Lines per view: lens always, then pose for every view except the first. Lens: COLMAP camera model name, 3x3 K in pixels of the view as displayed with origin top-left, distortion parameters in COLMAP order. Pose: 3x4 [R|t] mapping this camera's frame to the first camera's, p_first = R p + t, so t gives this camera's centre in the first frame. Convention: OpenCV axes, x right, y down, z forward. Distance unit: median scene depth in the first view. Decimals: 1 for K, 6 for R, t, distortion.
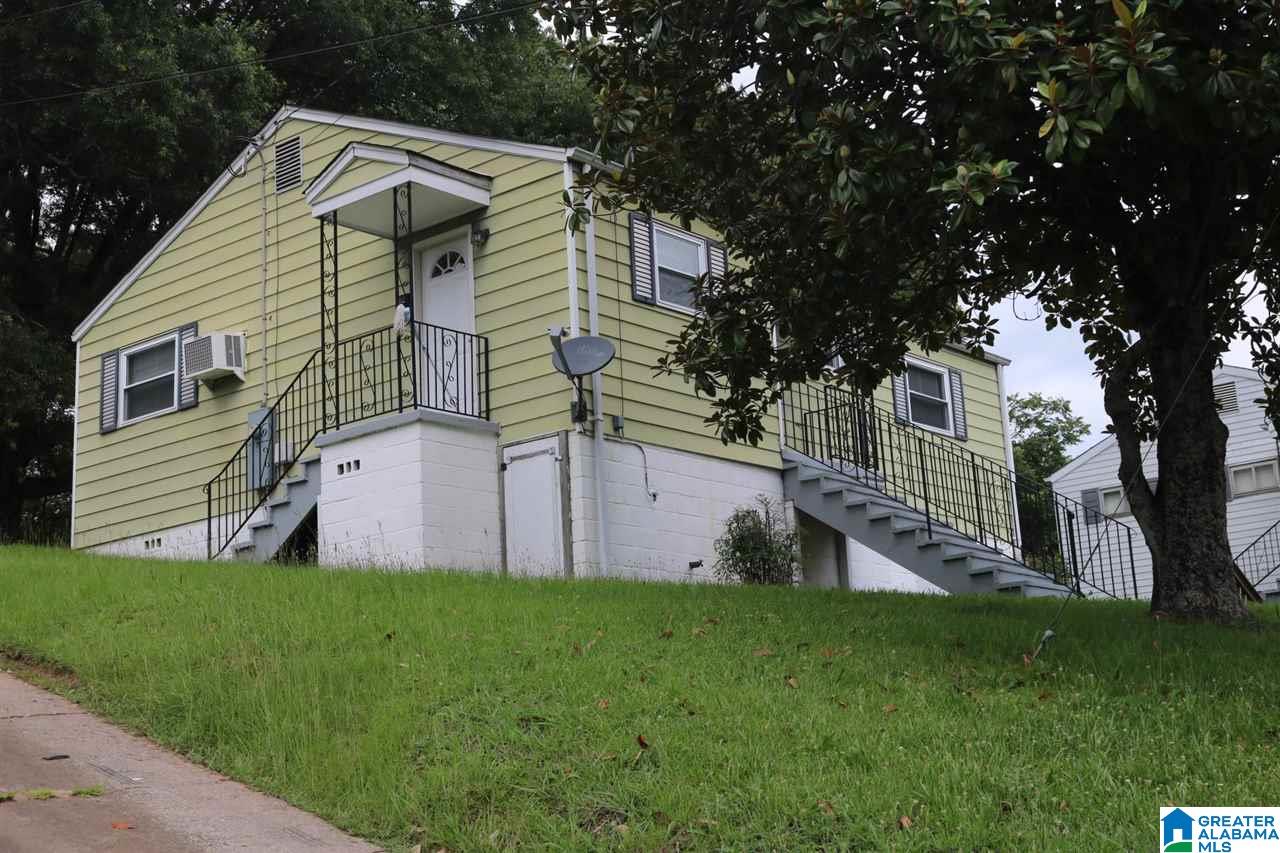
lens RADIAL K [[1707.7, 0, 640.0], [0, 1707.7, 426.5], [0, 0, 1]] dist [0.008312, 0.036371]
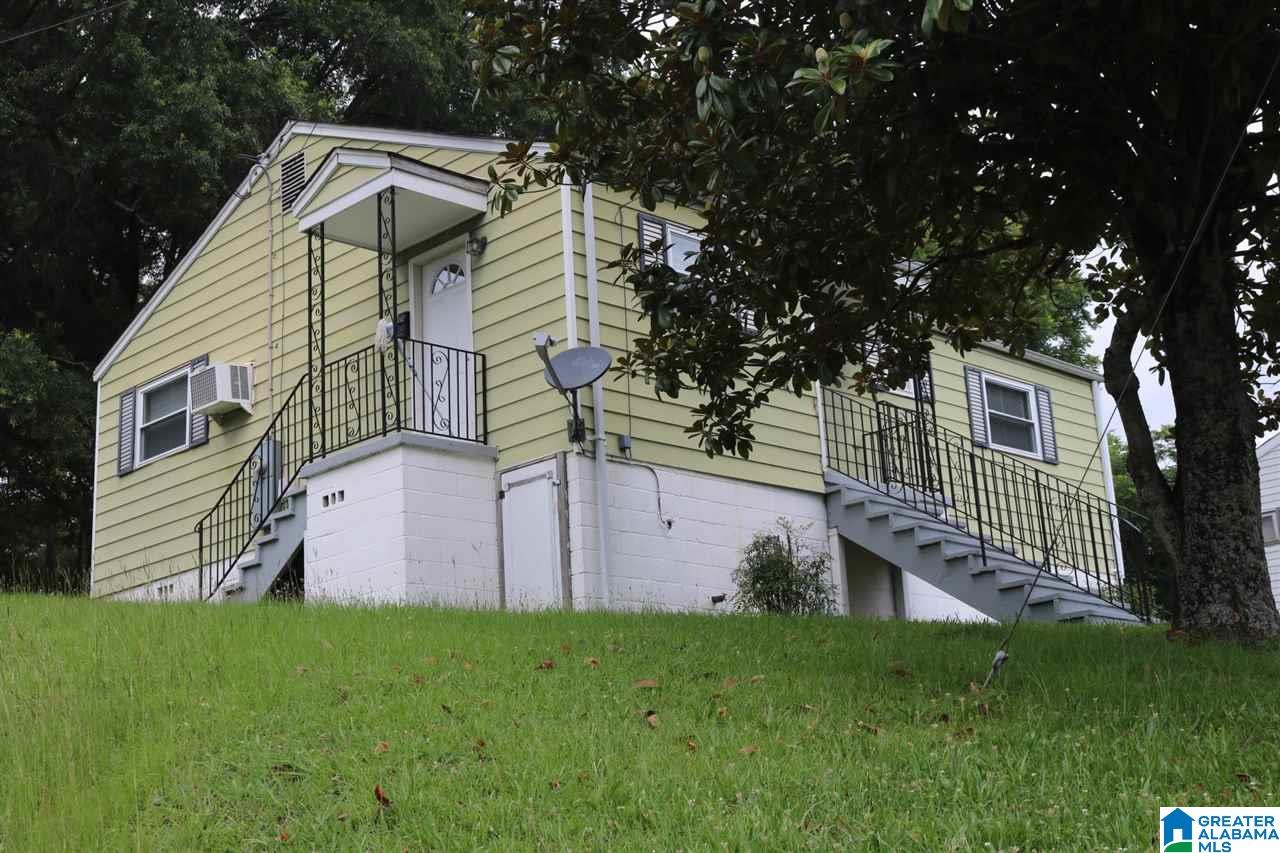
lens RADIAL K [[1707.7, 0, 640.0], [0, 1707.7, 426.5], [0, 0, 1]] dist [0.008312, 0.036371]
pose [[0.995464, -0.026969, -0.091233, 0.074985], [0.024009, 0.999154, -0.033391, 0.018929], [0.092057, 0.031049, 0.995270, 0.096469]]
